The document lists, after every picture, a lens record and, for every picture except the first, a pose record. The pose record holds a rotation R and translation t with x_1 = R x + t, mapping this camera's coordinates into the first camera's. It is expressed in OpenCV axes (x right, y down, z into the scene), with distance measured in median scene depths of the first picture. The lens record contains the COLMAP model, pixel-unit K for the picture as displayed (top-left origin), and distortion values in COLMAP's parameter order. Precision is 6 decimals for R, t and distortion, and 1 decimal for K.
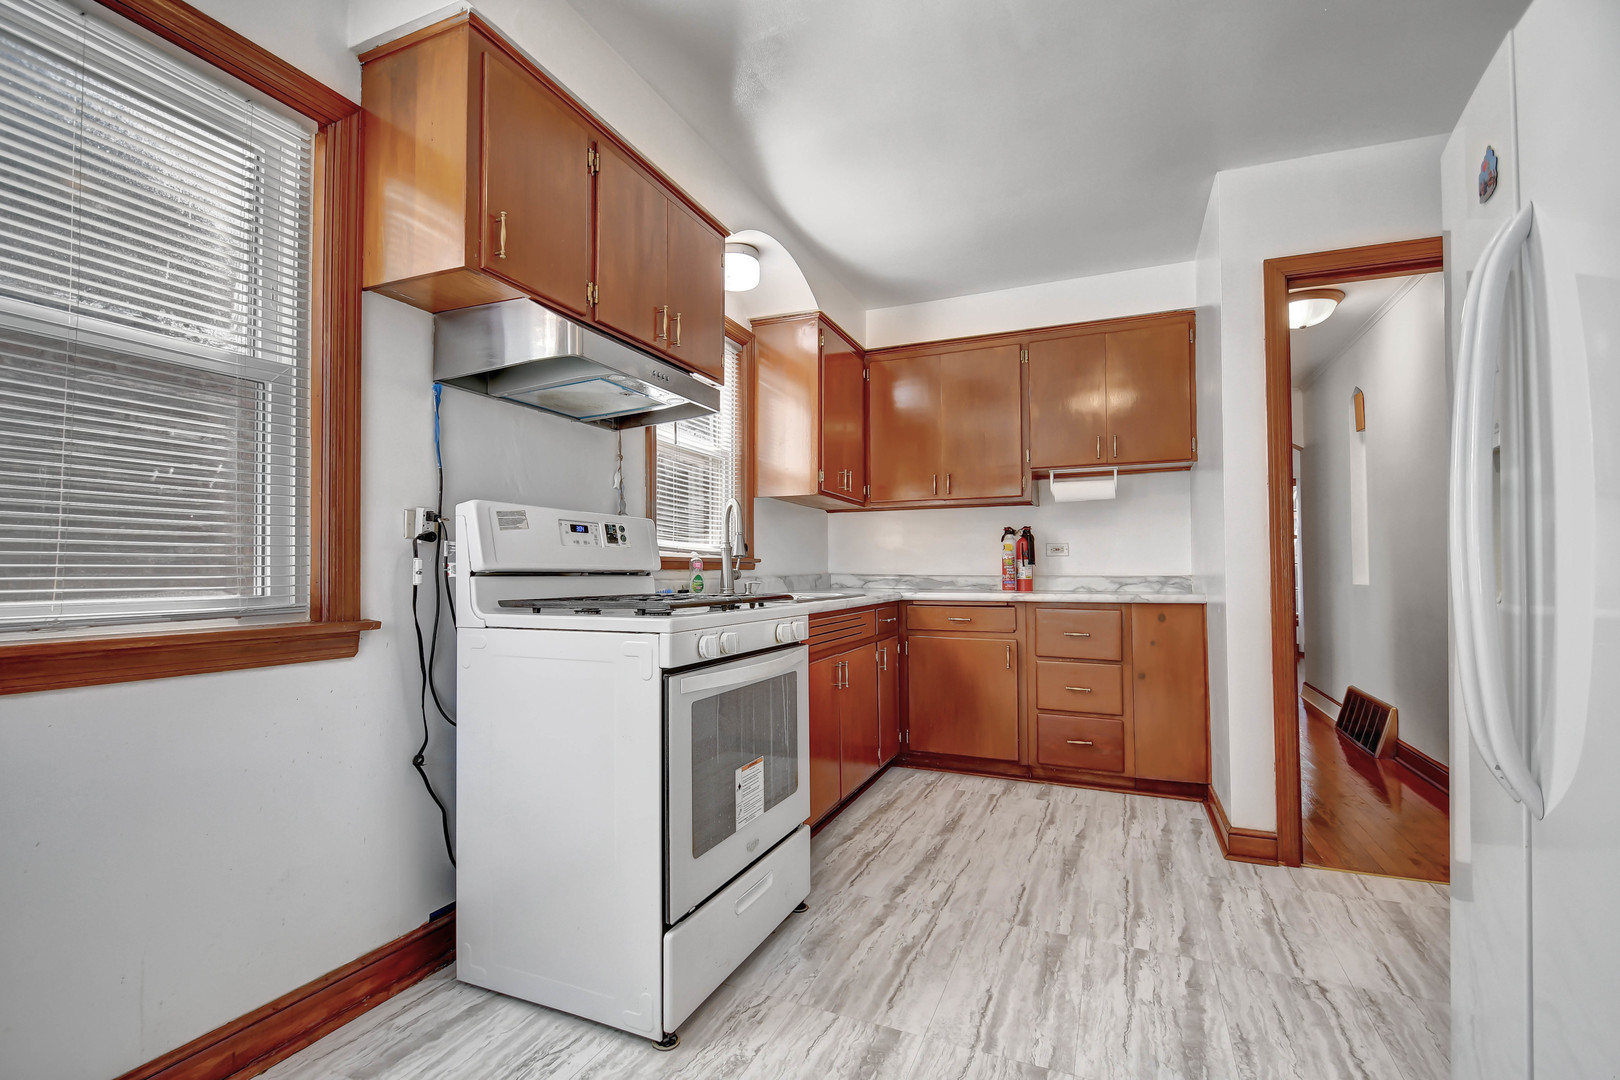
lens RADIAL K [[746.0, 0, 797.5], [0, 746.0, 565.4], [0, 0, 1]] dist [0.027280, -0.026328]
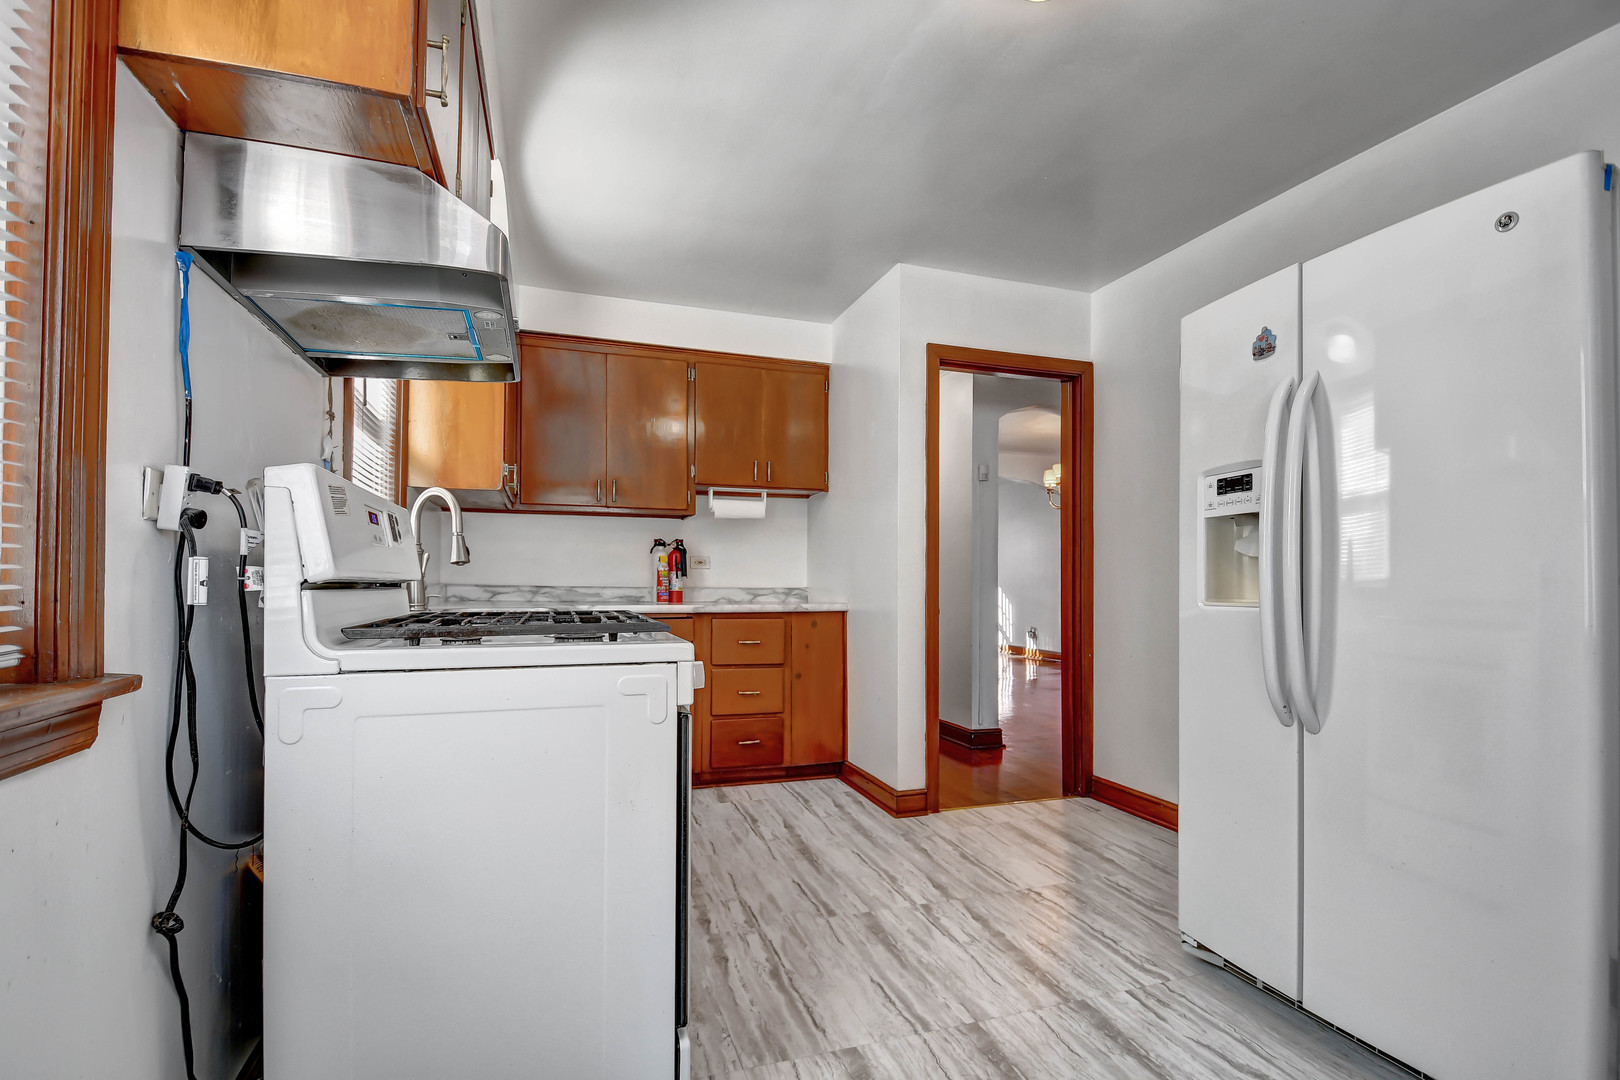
lens RADIAL K [[746.0, 0, 797.5], [0, 746.0, 565.4], [0, 0, 1]] dist [0.027280, -0.026328]
pose [[0.735292, 0.021348, 0.677415, -0.373767], [-0.011998, 0.999757, -0.018483, 0.000878], [-0.677645, 0.005462, 0.735369, 0.195656]]
